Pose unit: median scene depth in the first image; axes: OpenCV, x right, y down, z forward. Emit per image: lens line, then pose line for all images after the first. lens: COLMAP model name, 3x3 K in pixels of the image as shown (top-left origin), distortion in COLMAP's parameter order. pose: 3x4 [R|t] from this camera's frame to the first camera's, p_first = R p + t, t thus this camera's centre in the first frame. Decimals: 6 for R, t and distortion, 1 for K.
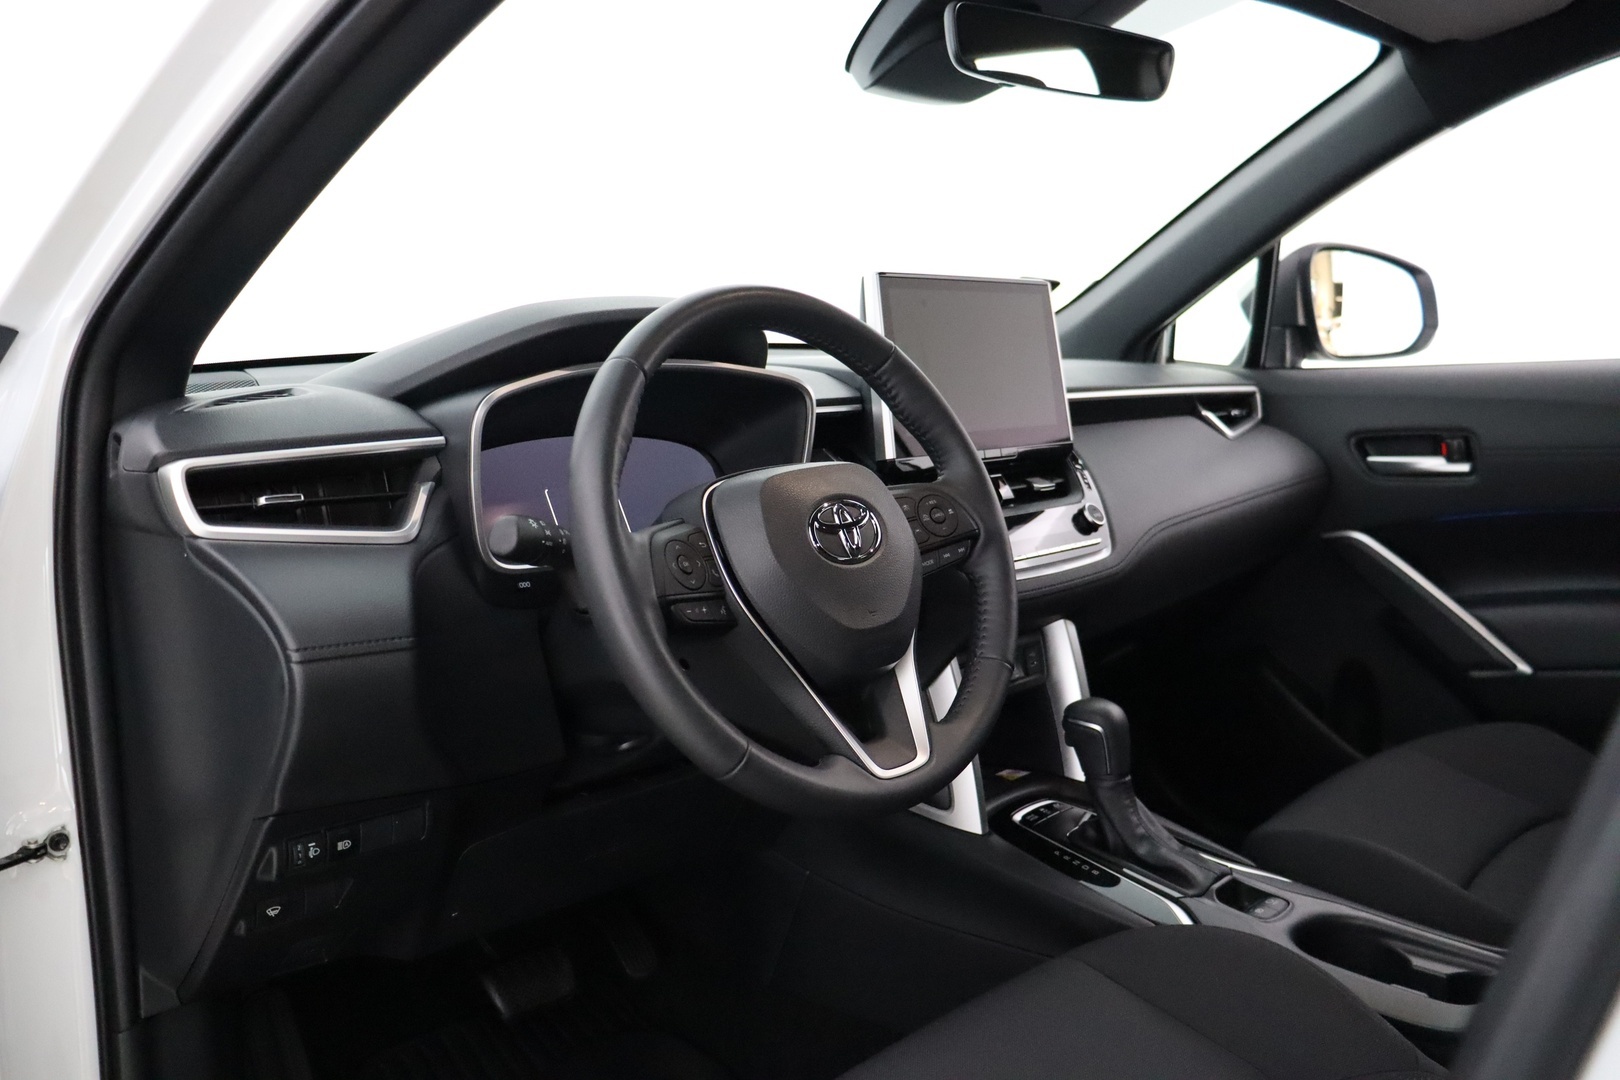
lens RADIAL K [[1294.4, 0, 816.0], [0, 1294.4, 529.7], [0, 0, 1]] dist [-0.111789, -0.003336]
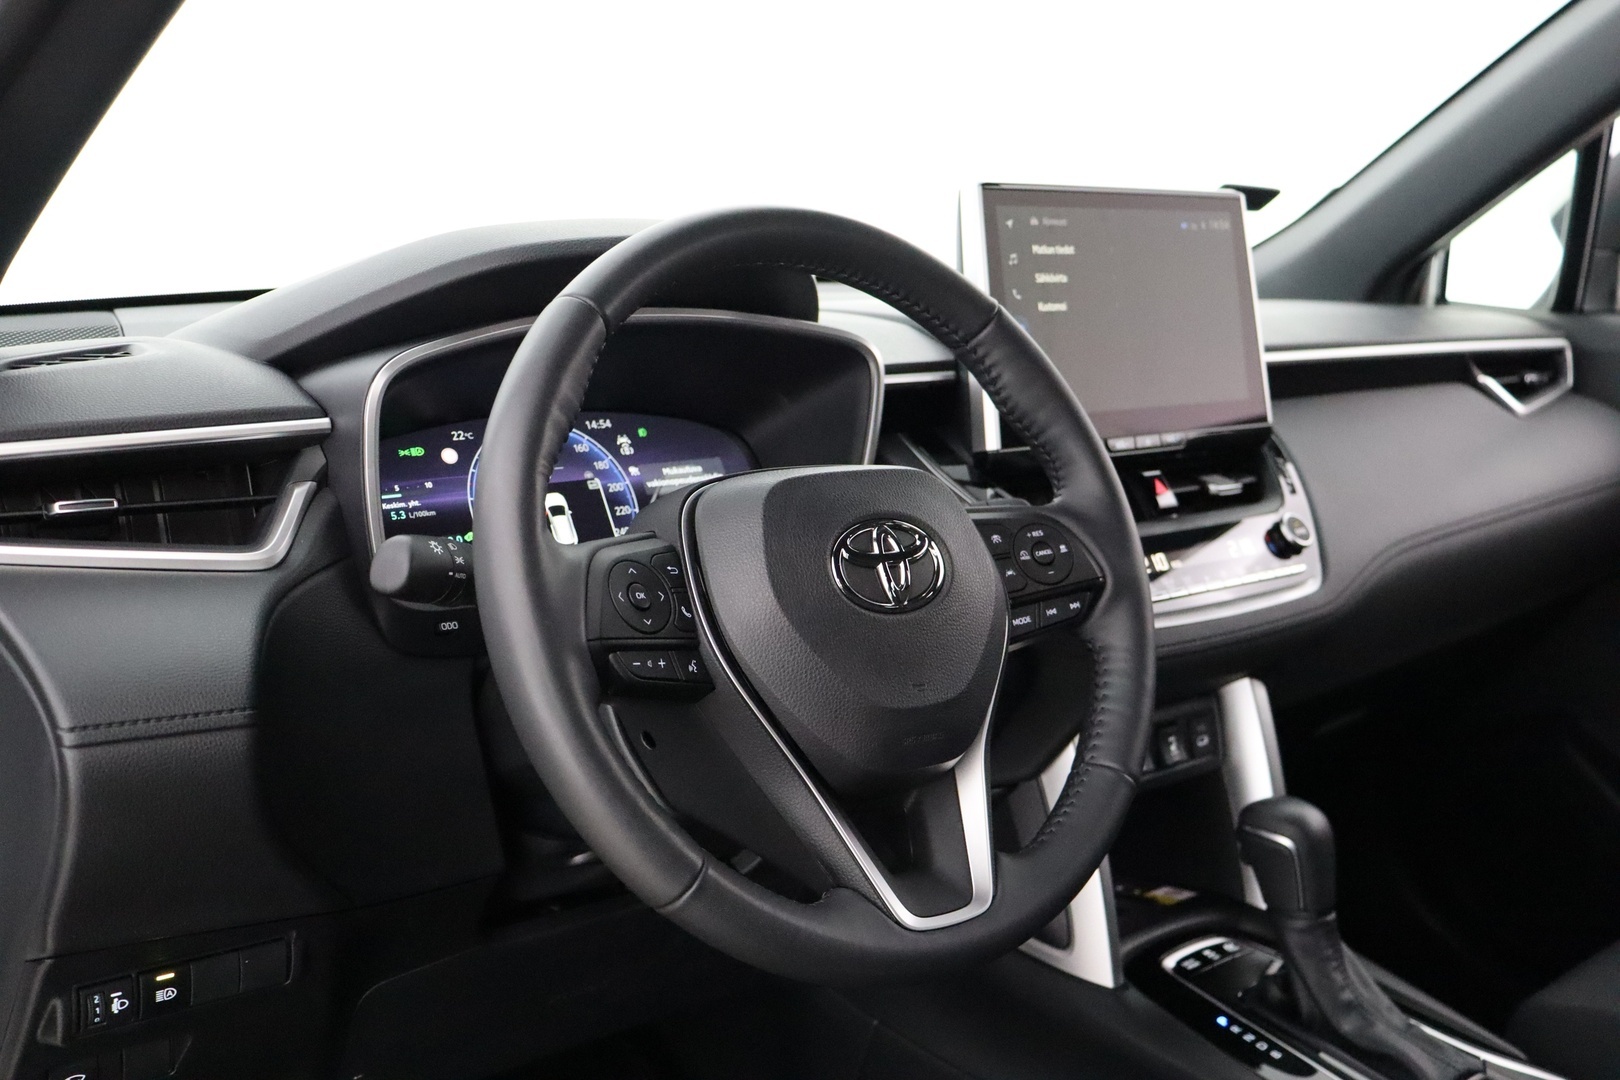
lens RADIAL K [[1677.4, 0, 811.5], [0, 1677.4, 545.2], [0, 0, 1]] dist [-0.033506, 0.000000]
pose [[0.994189, 0.021588, -0.105457, 0.059730], [-0.019238, 0.999545, 0.023247, -0.023346], [0.105911, -0.021083, 0.994152, 0.085823]]
